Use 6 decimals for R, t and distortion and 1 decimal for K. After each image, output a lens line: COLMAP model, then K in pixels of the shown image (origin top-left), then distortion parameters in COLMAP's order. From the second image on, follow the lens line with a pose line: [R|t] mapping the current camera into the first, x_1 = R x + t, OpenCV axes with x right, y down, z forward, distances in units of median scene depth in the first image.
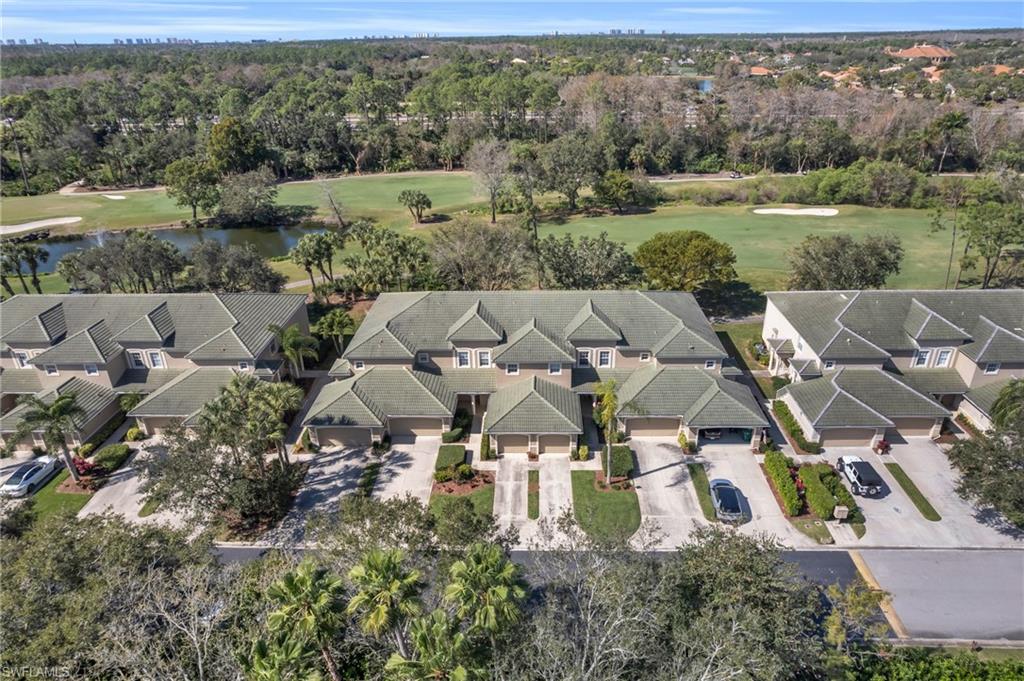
lens RADIAL K [[653.2, 0, 512.0], [0, 653.2, 340.5], [0, 0, 1]] dist [-0.079400, 0.065224]
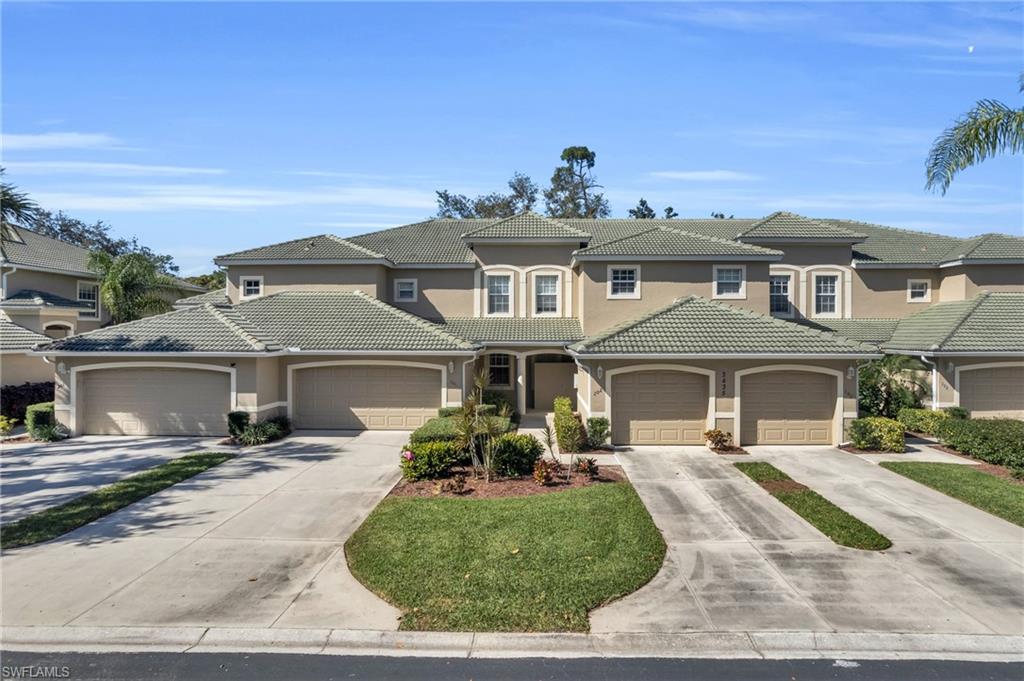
lens RADIAL K [[653.2, 0, 512.0], [0, 653.2, 340.5], [0, 0, 1]] dist [-0.079400, 0.065224]
pose [[0.999770, 0.021349, -0.002176, -0.072257], [-0.020228, 0.903673, -0.427745, 0.270369], [-0.007166, 0.427691, 0.903897, 0.705139]]
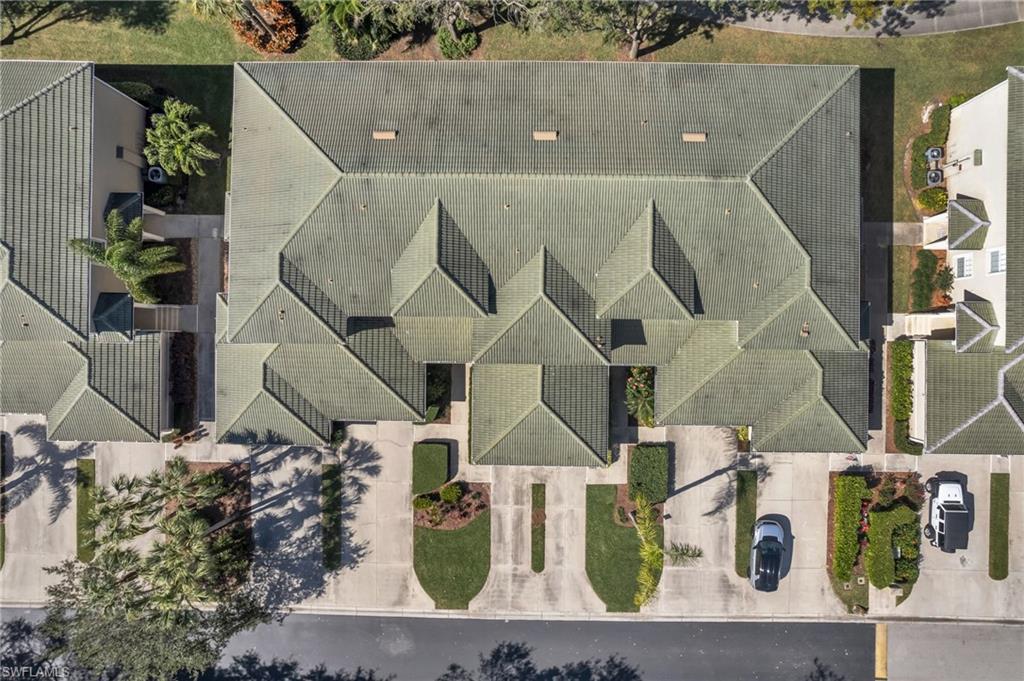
lens RADIAL K [[653.2, 0, 512.0], [0, 653.2, 340.5], [0, 0, 1]] dist [-0.079400, 0.065224]
pose [[0.999667, -0.025288, -0.005084, 0.009245], [0.015624, 0.436807, 0.899420, -0.568123], [-0.020523, -0.899200, 0.437057, 0.801575]]
